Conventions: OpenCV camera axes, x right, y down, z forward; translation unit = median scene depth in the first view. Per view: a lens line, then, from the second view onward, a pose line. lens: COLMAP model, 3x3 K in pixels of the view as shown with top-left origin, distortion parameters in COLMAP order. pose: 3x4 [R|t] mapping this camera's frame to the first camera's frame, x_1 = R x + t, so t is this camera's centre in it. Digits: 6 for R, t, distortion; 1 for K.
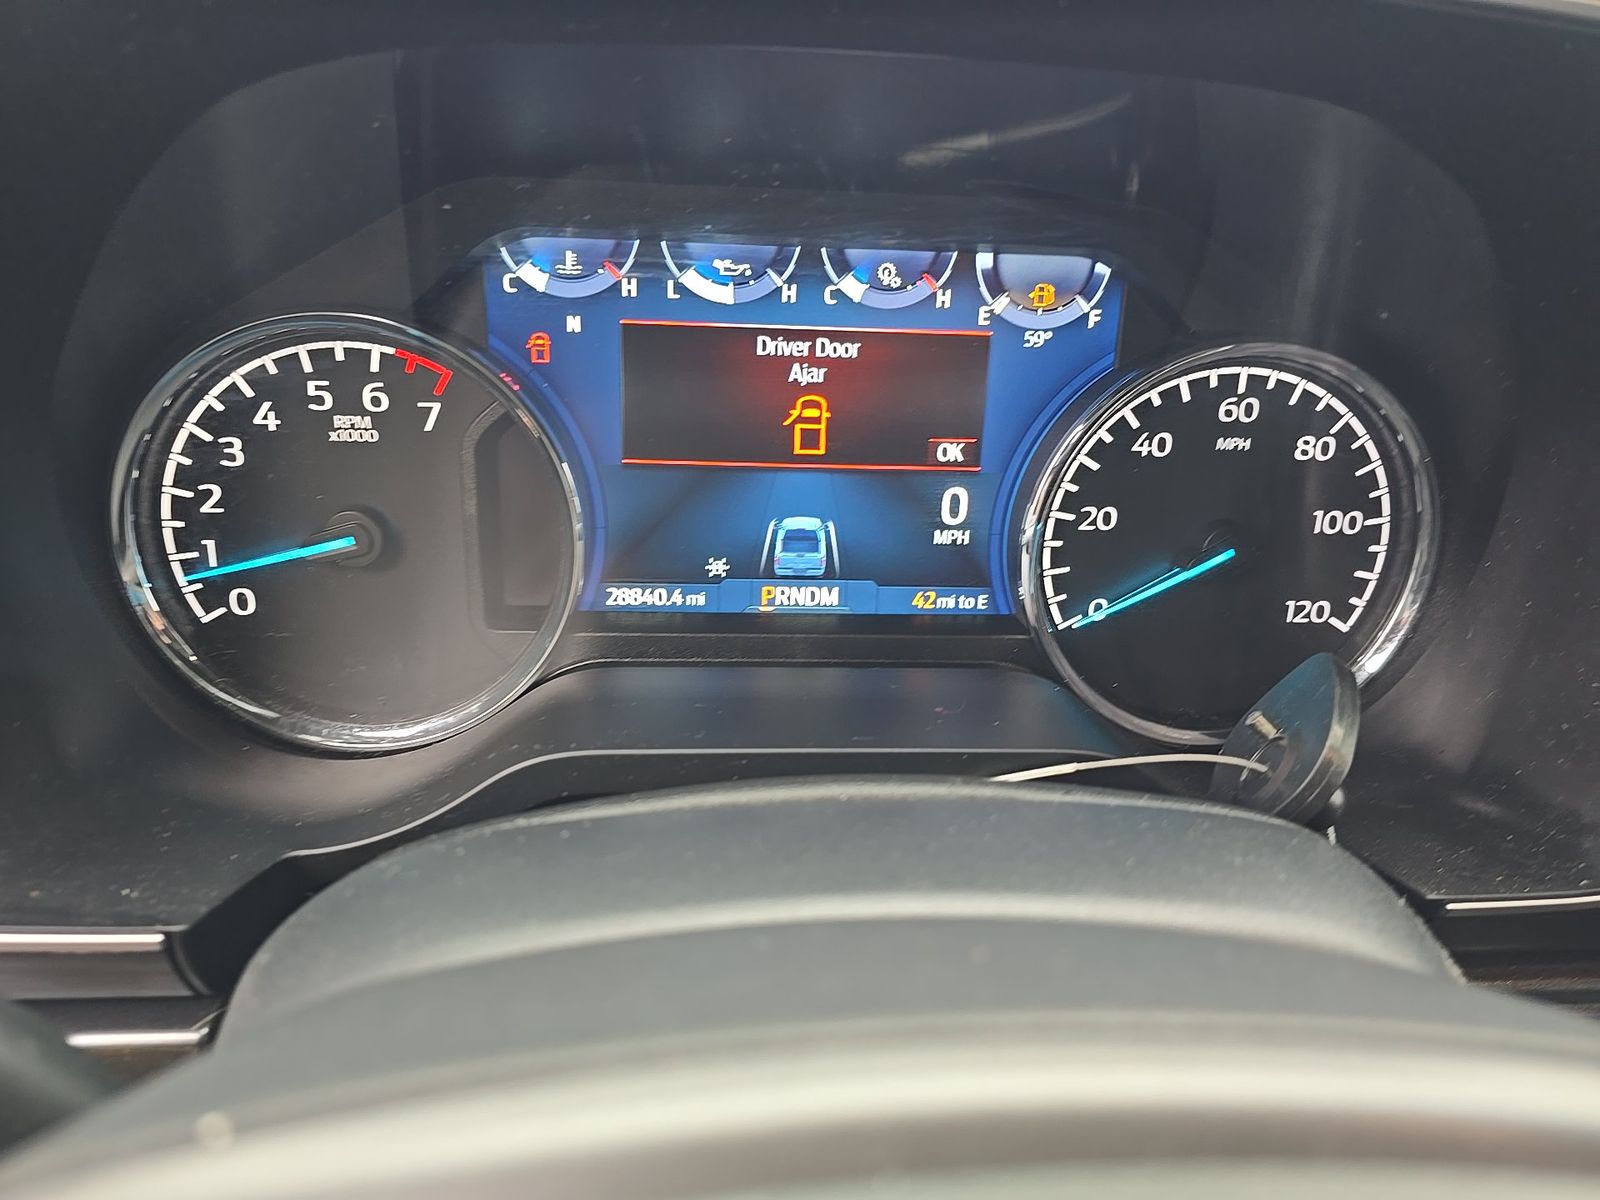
lens RADIAL K [[1072.1, 0, 800.0], [0, 1072.1, 600.0], [0, 0, 1]] dist [0.044429, -0.043850]
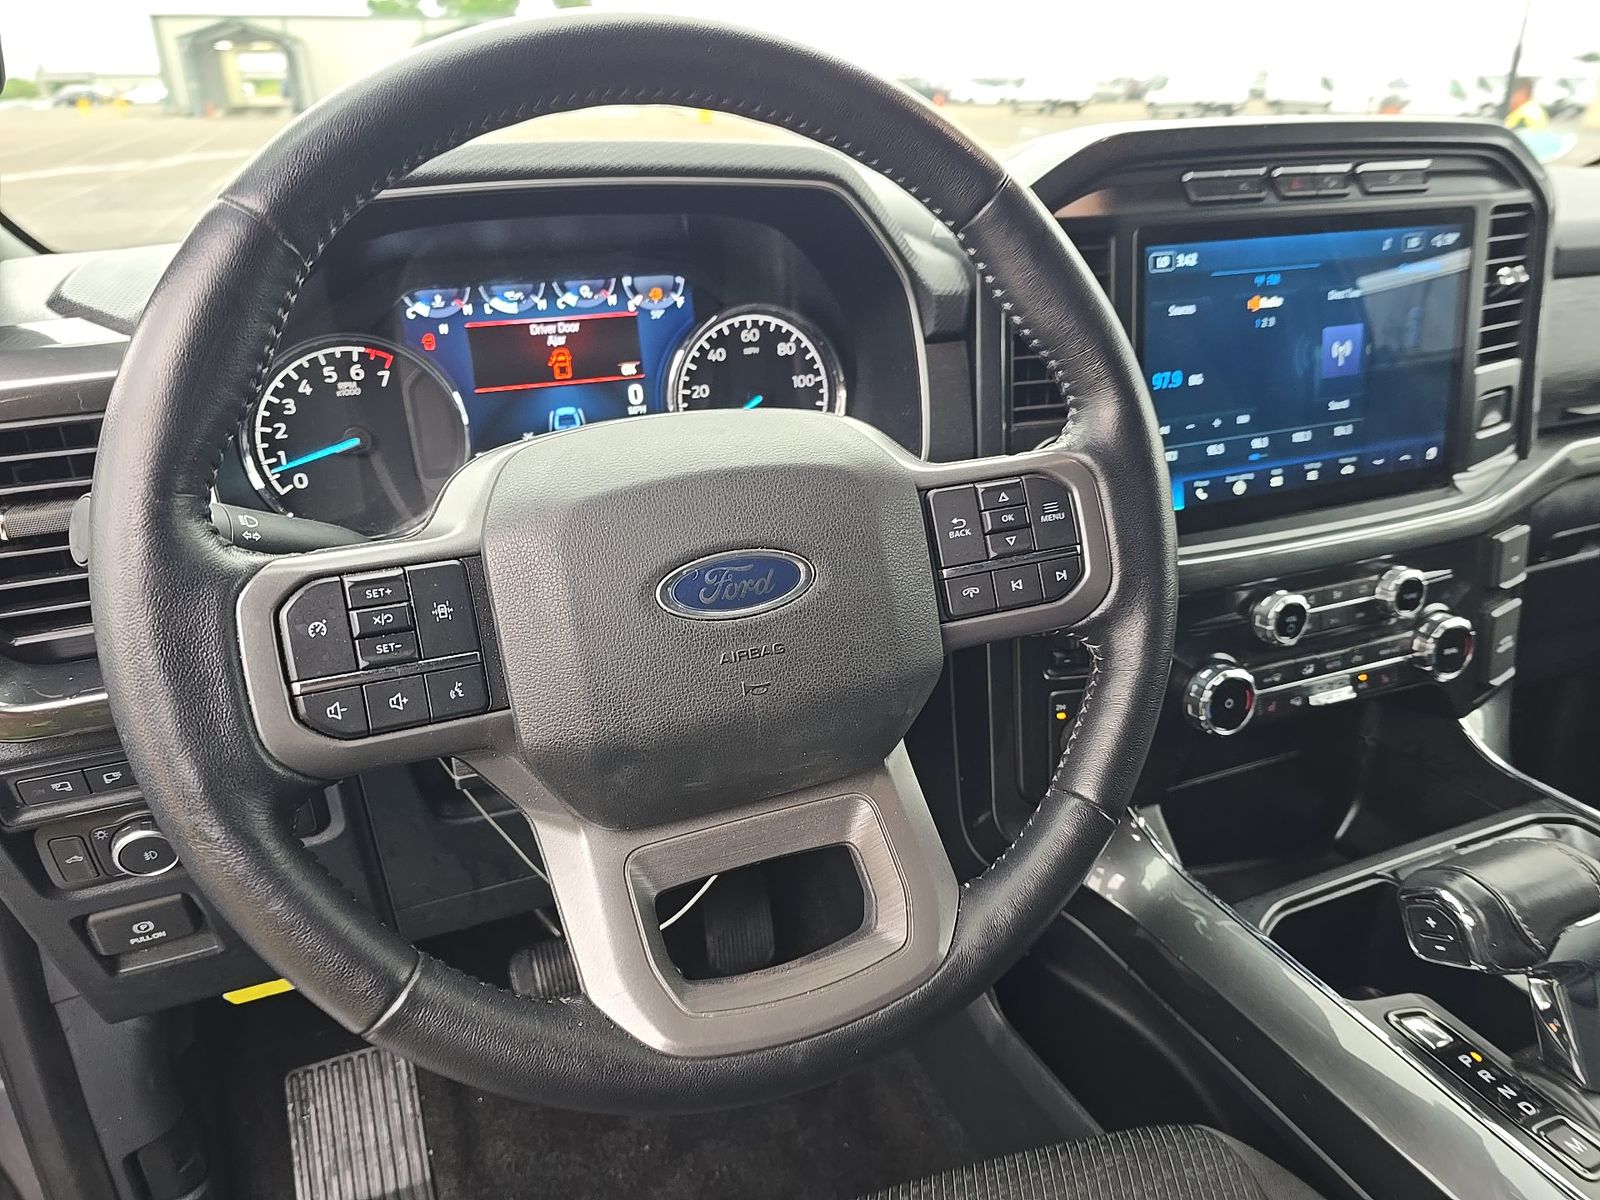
lens RADIAL K [[1072.1, 0, 800.0], [0, 1072.1, 600.0], [0, 0, 1]] dist [0.044429, -0.043850]
pose [[0.947142, -0.180244, 0.265395, -0.203186], [0.184533, 0.982786, 0.008902, 0.384587], [-0.262431, 0.040542, 0.964099, -1.232323]]
